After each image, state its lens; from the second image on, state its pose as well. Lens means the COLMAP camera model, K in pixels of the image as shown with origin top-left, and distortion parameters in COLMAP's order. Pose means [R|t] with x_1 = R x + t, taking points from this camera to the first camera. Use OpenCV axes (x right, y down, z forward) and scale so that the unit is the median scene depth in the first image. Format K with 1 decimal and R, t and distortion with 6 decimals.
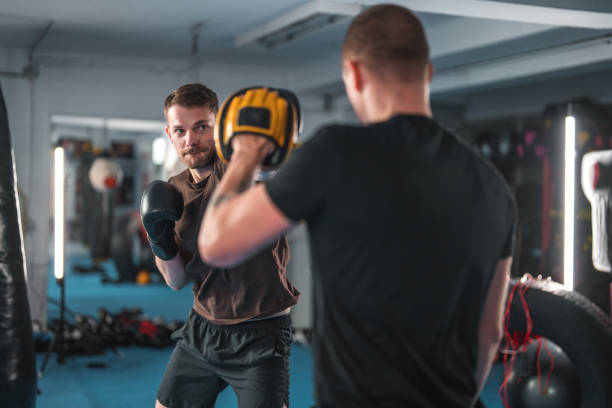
lens RADIAL K [[874.7, 0, 310.7], [0, 874.7, 201.6], [0, 0, 1]] dist [-0.093744, 0.990091]
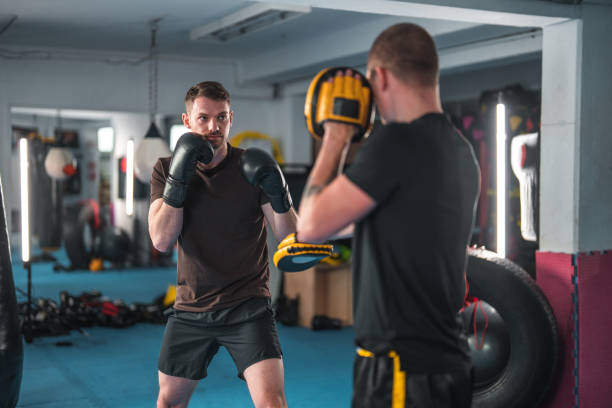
lens RADIAL K [[886.5, 0, 306.0], [0, 886.5, 204.0], [0, 0, 1]] dist [0.034388, 0.118098]
pose [[0.997944, -0.017884, 0.061549, -0.016726], [0.016843, 0.999707, 0.017392, 0.004970], [-0.061842, -0.016320, 0.997953, -0.085104]]
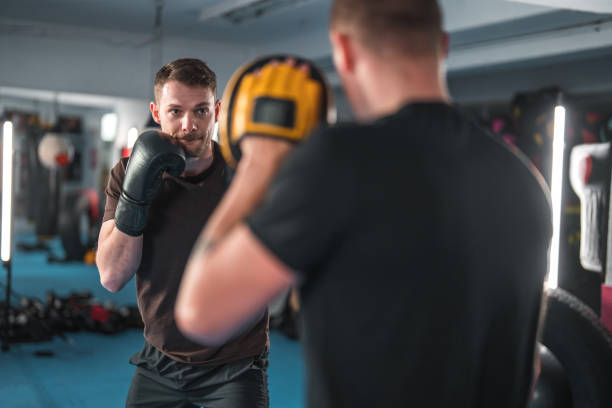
lens RADIAL K [[857.0, 0, 306.1], [0, 857.0, 207.4], [0, 0, 1]] dist [-0.102643, 1.070564]
pose [[0.997706, 0.024712, 0.063026, -0.024953], [-0.026640, 0.999197, 0.029927, -0.005881], [-0.062236, -0.031538, 0.997563, 0.060098]]
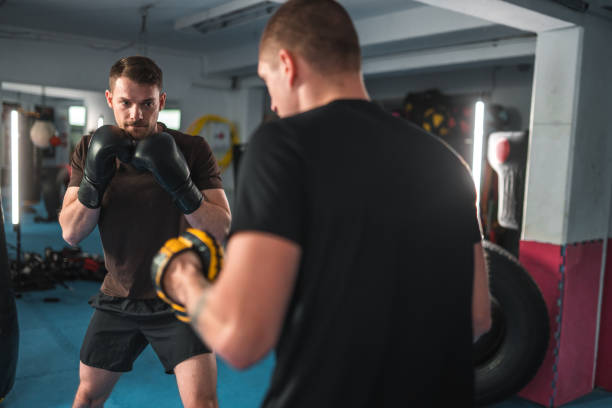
lens RADIAL K [[590.5, 0, 306.0], [0, 590.5, 204.0], [0, 0, 1]] dist [-0.010834, 0.010733]
pose [[0.973919, 0.008039, 0.226753, -0.092527], [-0.025722, 0.996841, 0.075140, -0.007191], [-0.225432, -0.079013, 0.971050, 0.169558]]
